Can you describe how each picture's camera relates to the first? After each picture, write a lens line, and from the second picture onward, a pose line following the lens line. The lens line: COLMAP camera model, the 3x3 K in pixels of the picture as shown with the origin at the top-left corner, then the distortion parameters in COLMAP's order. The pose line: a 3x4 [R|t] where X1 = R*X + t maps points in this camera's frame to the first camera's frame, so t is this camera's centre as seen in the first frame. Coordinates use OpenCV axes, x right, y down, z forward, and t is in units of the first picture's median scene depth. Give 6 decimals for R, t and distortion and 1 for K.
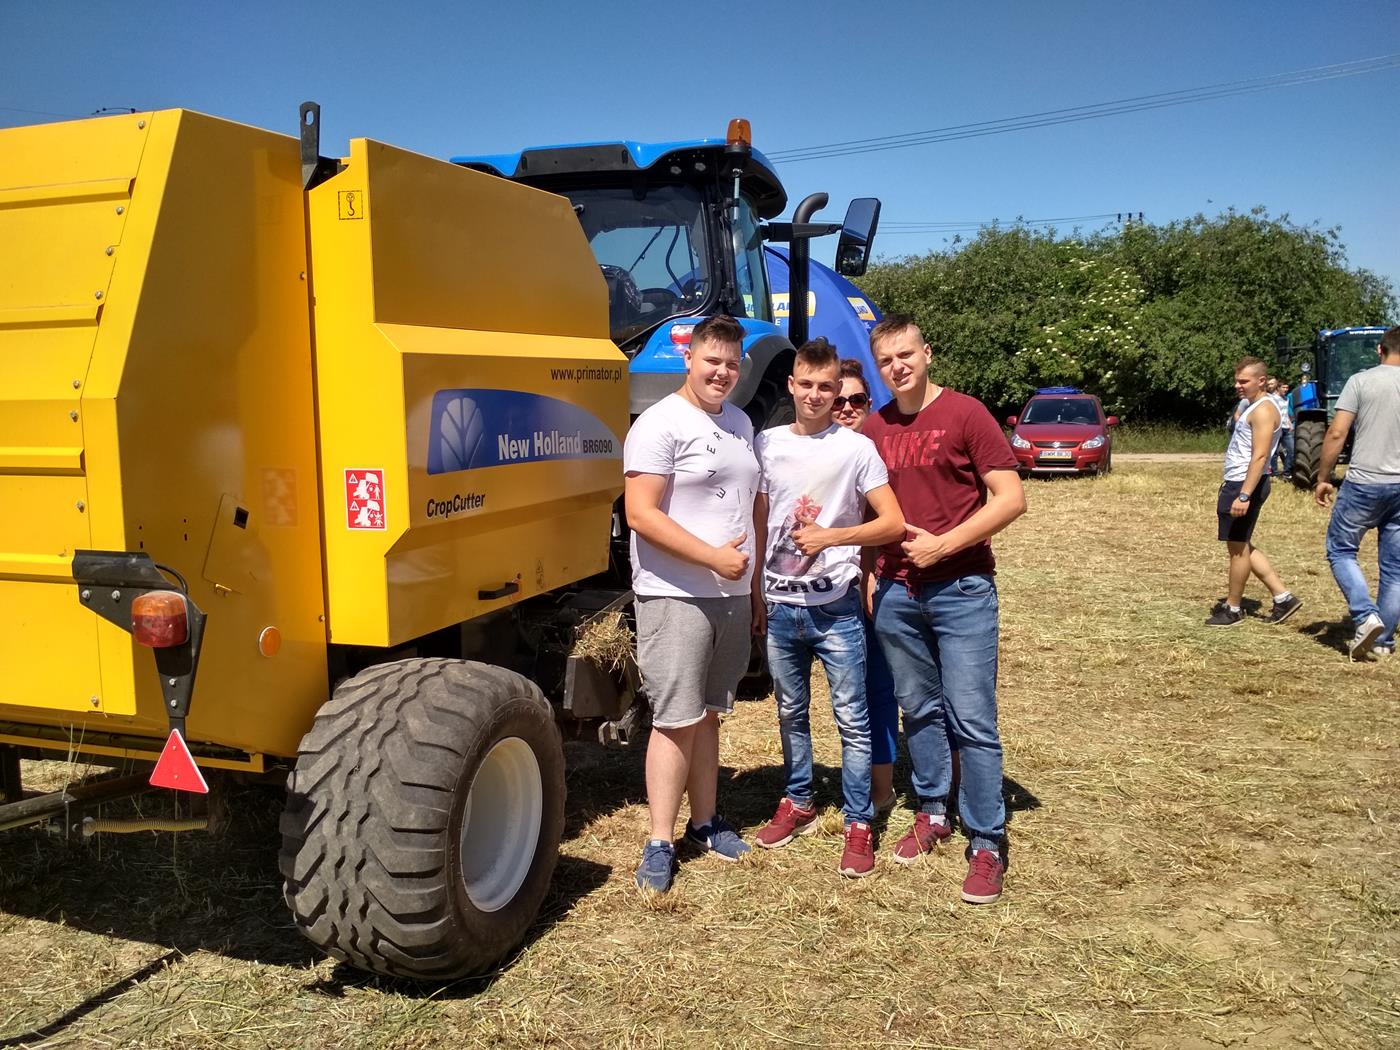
lens RADIAL K [[1209.3, 0, 692.7], [0, 1209.3, 520.0], [0, 0, 1]] dist [0.071385, -0.155676]
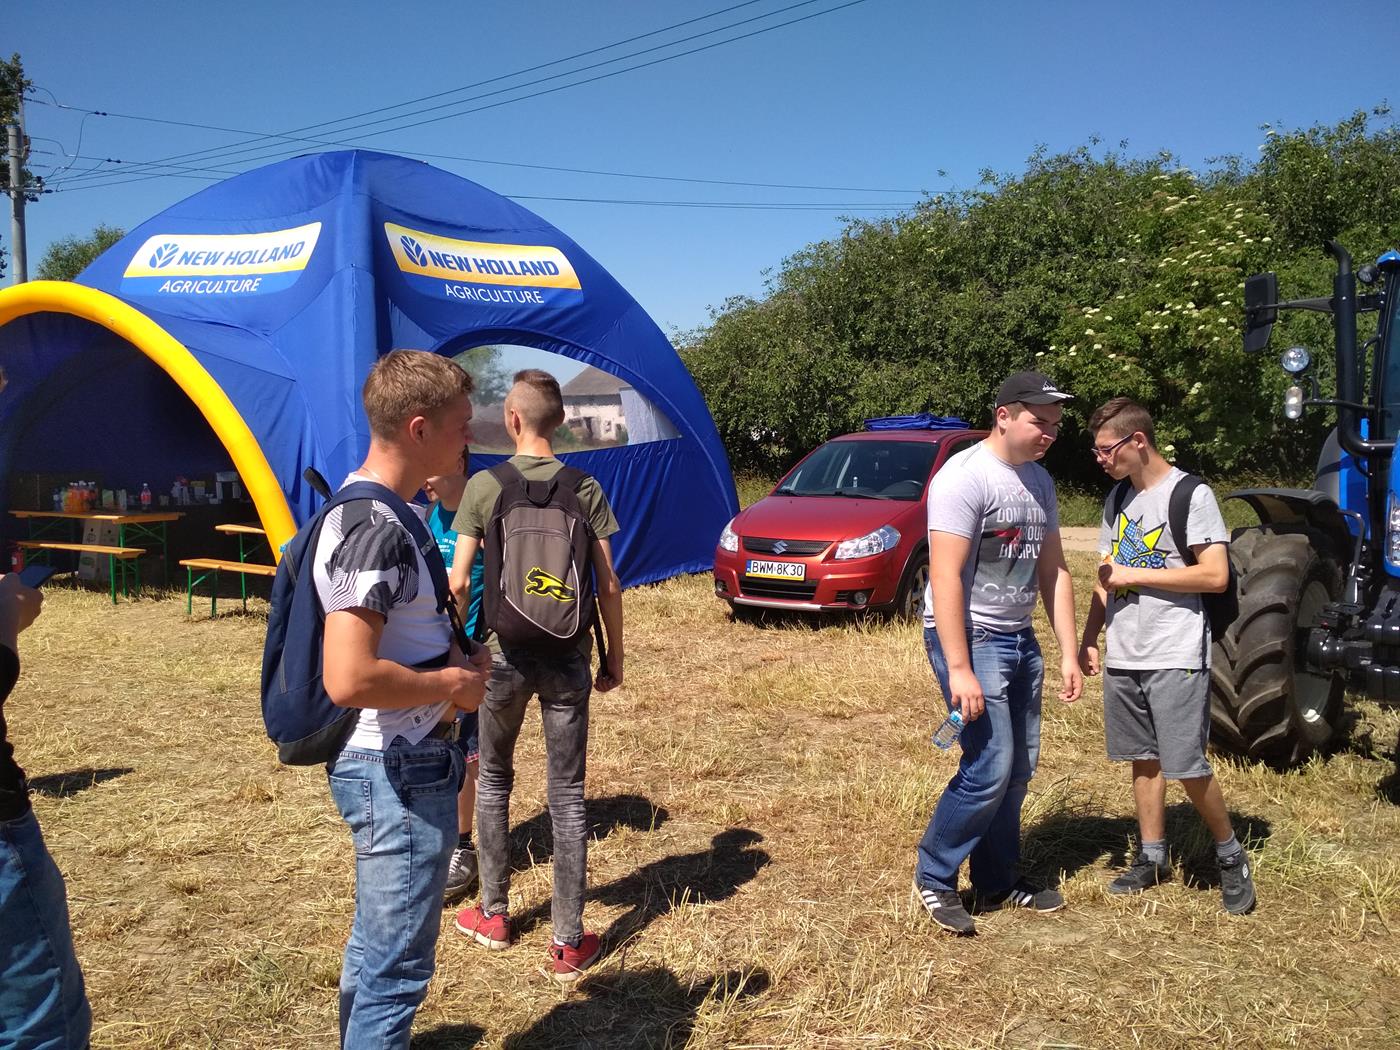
lens RADIAL K [[1222.4, 0, 700.0], [0, 1222.4, 525.0], [0, 0, 1]] dist [0.043473, -0.163609]
pose [[0.963604, 0.014374, -0.266946, 0.278698], [-0.018707, 0.999731, -0.013697, -0.045580], [0.266677, 0.018193, 0.963614, 0.403405]]
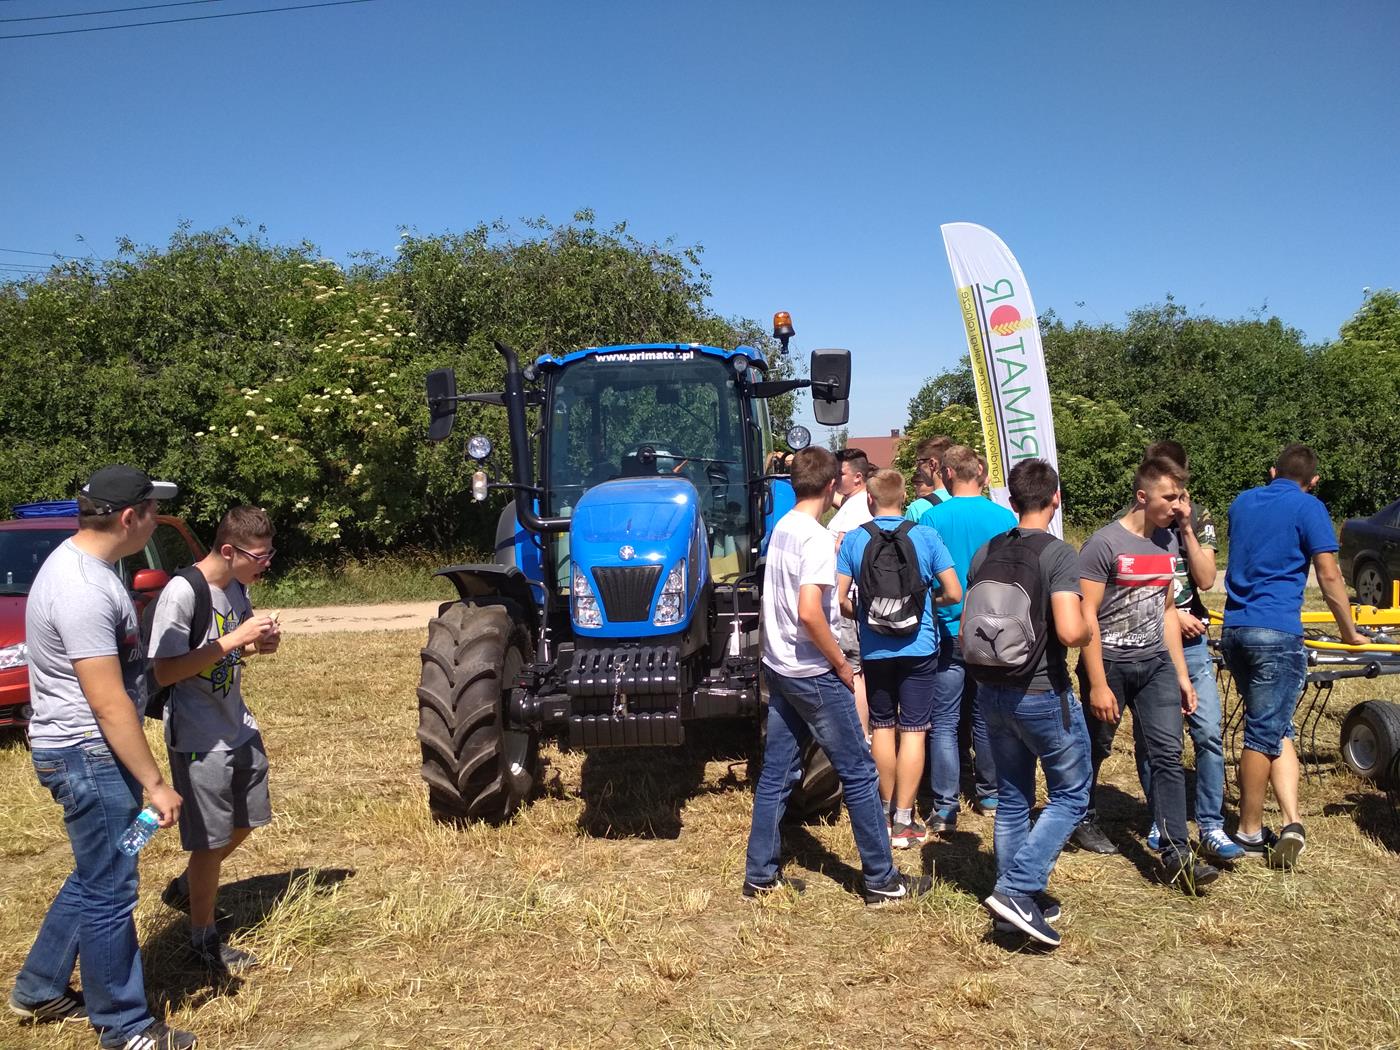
lens RADIAL K [[1209.3, 0, 692.7], [0, 1209.3, 520.0], [0, 0, 1]] dist [0.071385, -0.155676]
pose [[0.919332, -0.030404, 0.392307, 0.264678], [0.060973, 0.995975, -0.065694, -0.047710], [-0.388730, 0.084315, 0.917486, 0.406771]]
